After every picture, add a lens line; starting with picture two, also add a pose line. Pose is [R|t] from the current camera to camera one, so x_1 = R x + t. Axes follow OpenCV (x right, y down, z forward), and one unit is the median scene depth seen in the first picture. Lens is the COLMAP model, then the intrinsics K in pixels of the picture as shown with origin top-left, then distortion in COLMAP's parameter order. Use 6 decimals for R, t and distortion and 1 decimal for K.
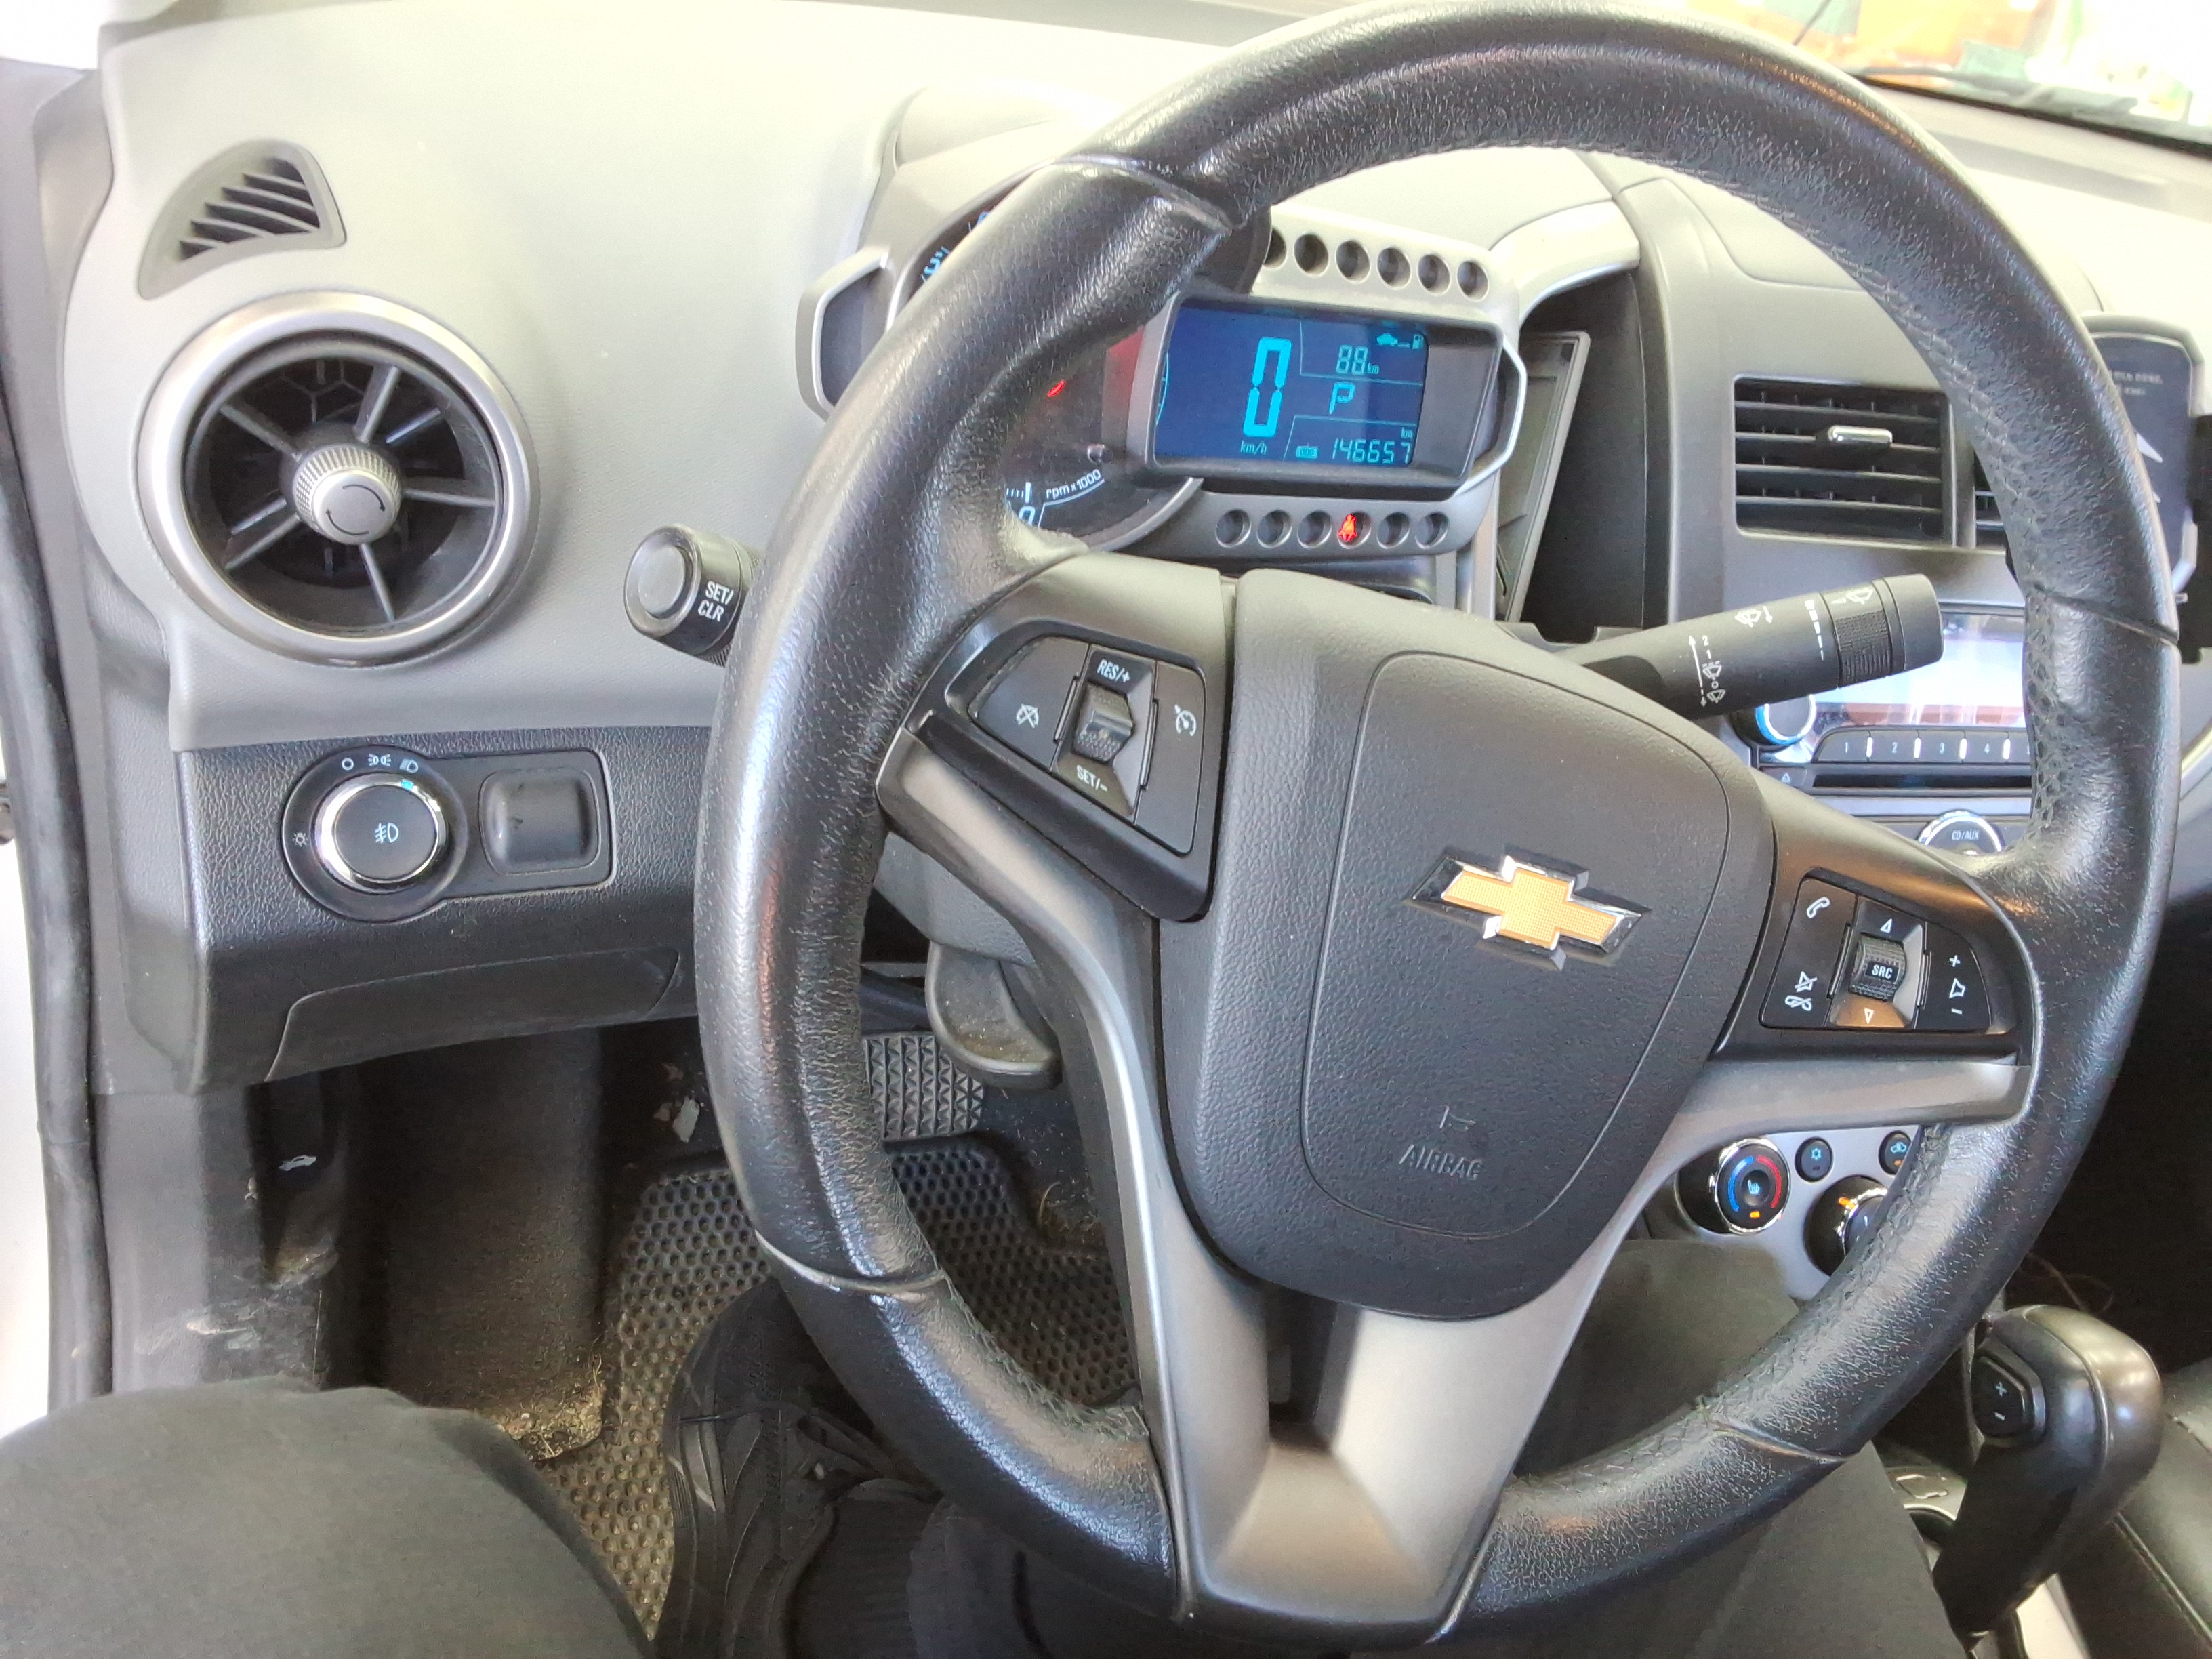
lens RADIAL K [[1791.6, 0, 1114.7], [0, 1791.6, 863.2], [0, 0, 1]] dist [0.116536, -0.196096]
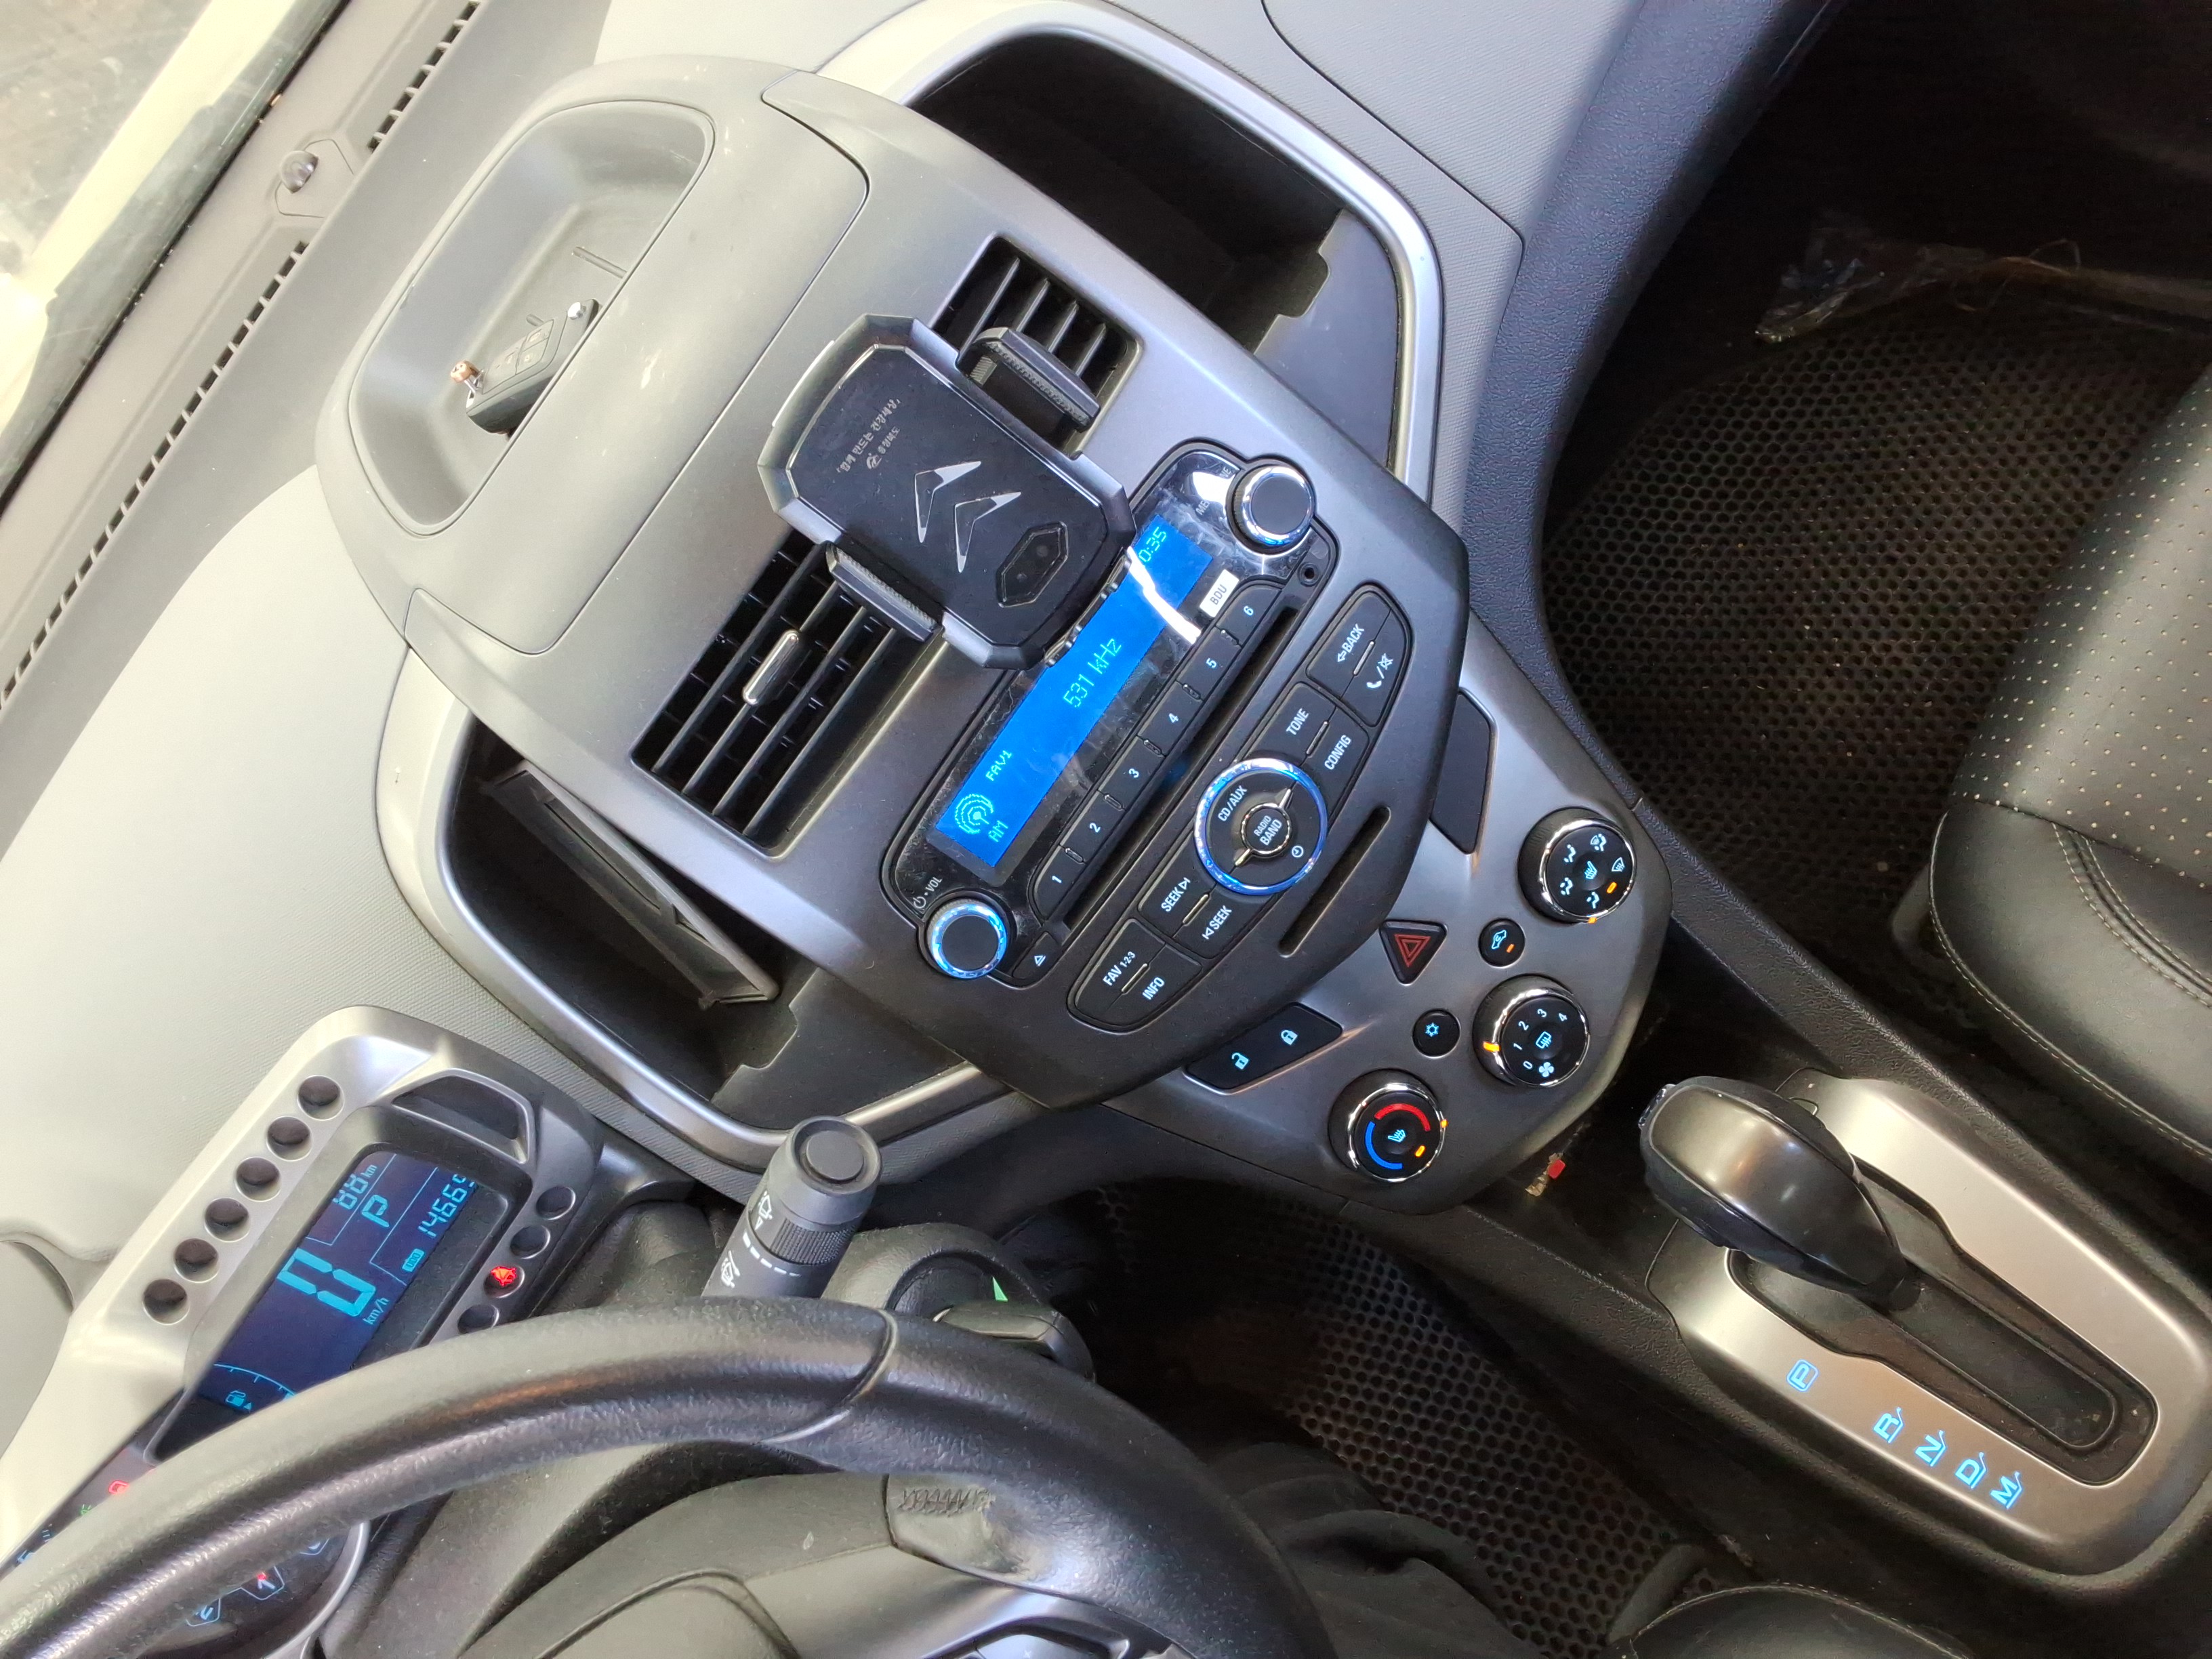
lens RADIAL K [[1791.6, 0, 1114.7], [0, 1791.6, 863.2], [0, 0, 1]] dist [0.116536, -0.196096]
pose [[0.609937, -0.707688, -0.356587, 0.841380], [0.790177, 0.577188, 0.206091, -0.258251], [0.059970, -0.407470, 0.911248, 0.230527]]
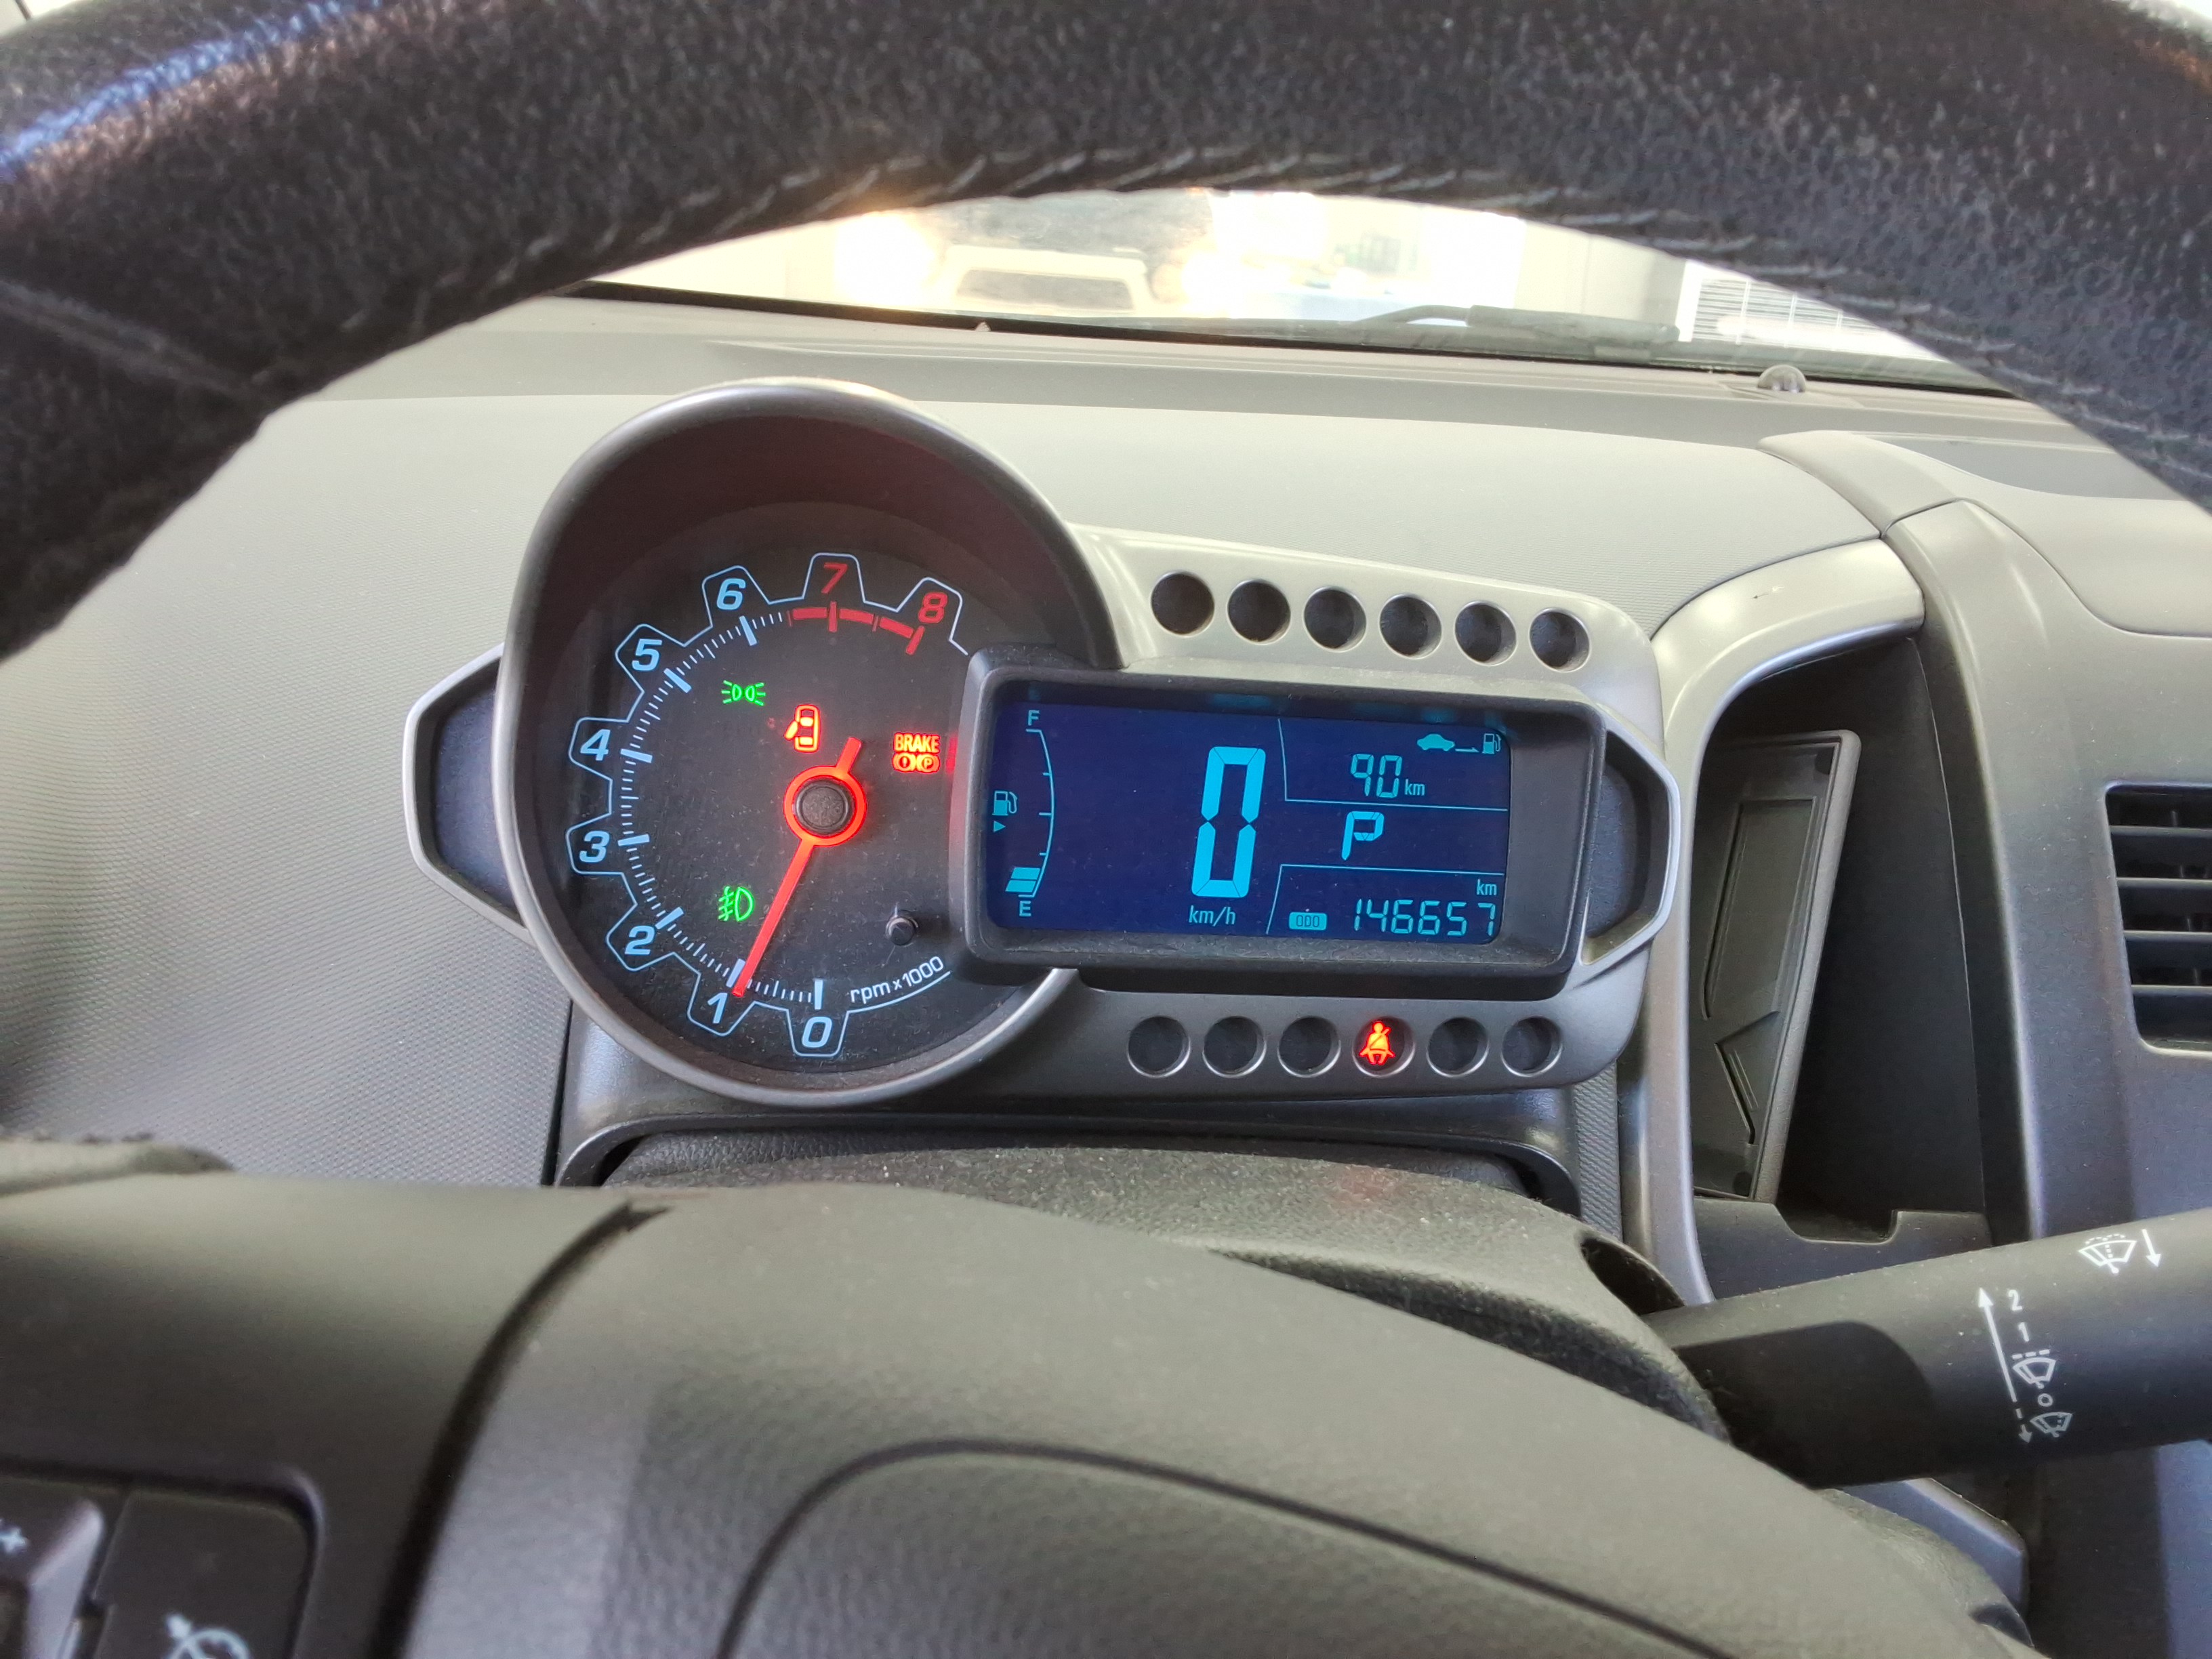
lens RADIAL K [[1793.4, 0, 1092.5], [0, 1793.4, 836.5], [0, 0, 1]] dist [0.110152, -0.176948]
pose [[0.965716, -0.035146, -0.257212, 0.196608], [-0.035462, 0.963646, -0.264819, -0.093435], [0.257168, 0.264861, 0.929362, 0.415404]]
